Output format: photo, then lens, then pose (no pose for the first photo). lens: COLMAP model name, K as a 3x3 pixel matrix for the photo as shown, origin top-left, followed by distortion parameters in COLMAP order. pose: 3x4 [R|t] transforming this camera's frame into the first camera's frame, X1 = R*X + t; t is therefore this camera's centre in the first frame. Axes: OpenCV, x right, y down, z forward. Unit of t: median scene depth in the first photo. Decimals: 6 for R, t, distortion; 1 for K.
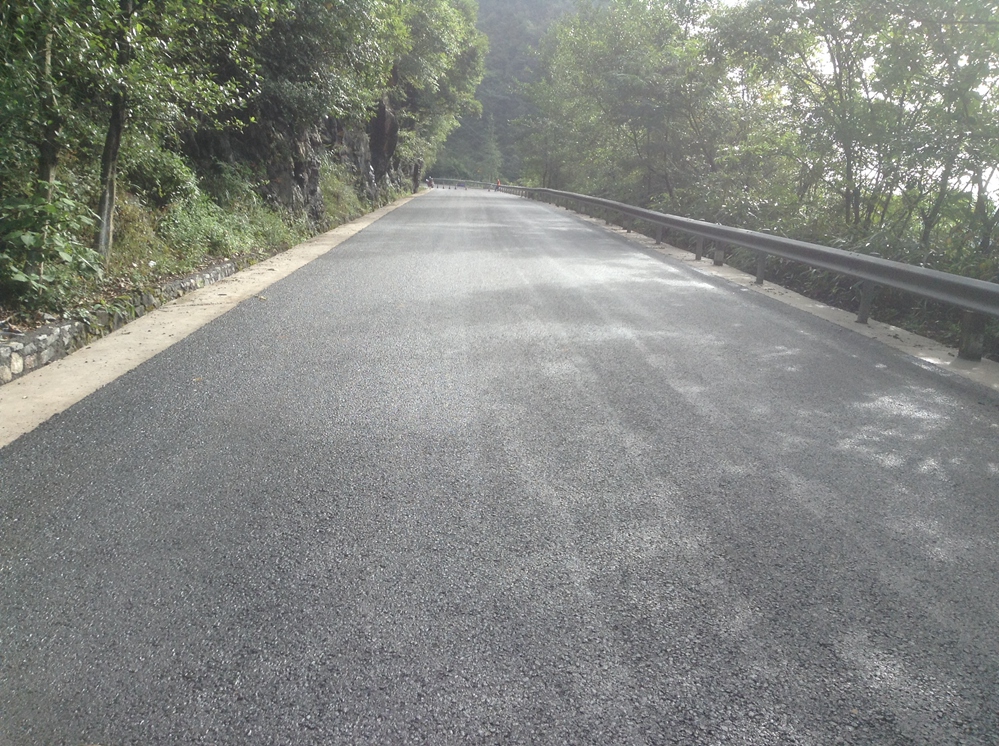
lens RADIAL K [[972.1, 0, 501.0], [0, 972.1, 351.1], [0, 0, 1]] dist [0.263718, -0.563890]
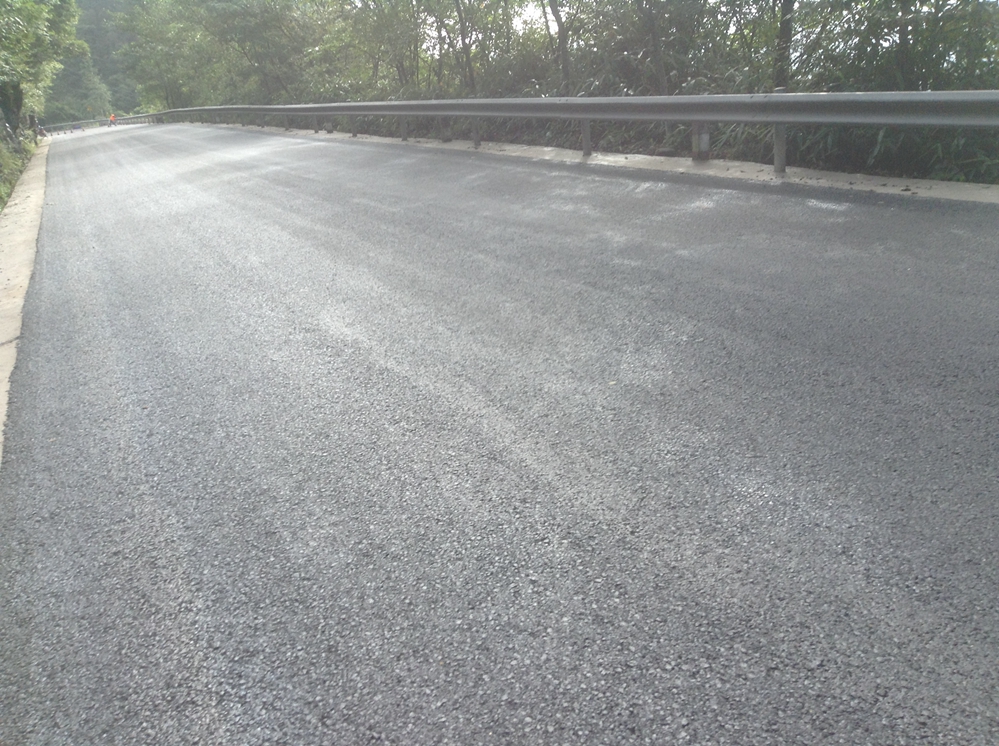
lens RADIAL K [[978.8, 0, 499.5], [0, 978.8, 373.0], [0, 0, 1]] dist [0.159161, -0.238493]
pose [[0.912620, -0.295513, 0.282484, -0.073613], [0.260037, 0.952807, 0.156654, 0.092419], [-0.315446, -0.069509, 0.946394, -0.519019]]
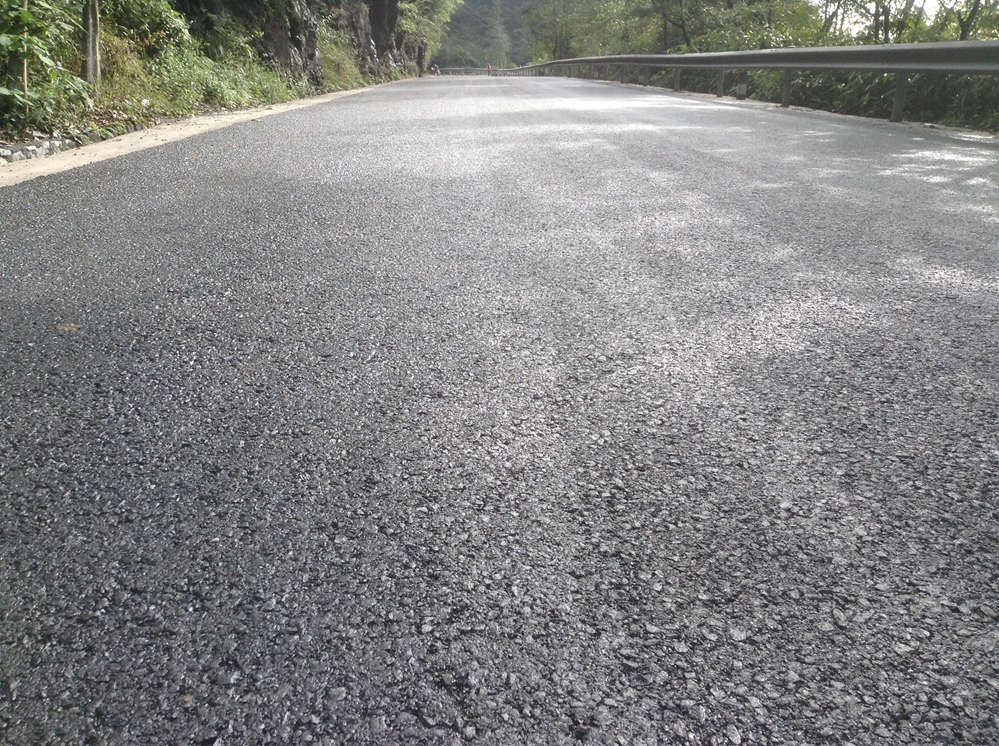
lens RADIAL K [[978.8, 0, 499.5], [0, 978.8, 373.0], [0, 0, 1]] dist [0.159161, -0.238493]
pose [[0.998917, -0.040633, -0.022666, 0.000169], [0.043059, 0.991903, 0.119472, 0.052580], [0.017628, -0.120318, 0.992579, 0.017266]]
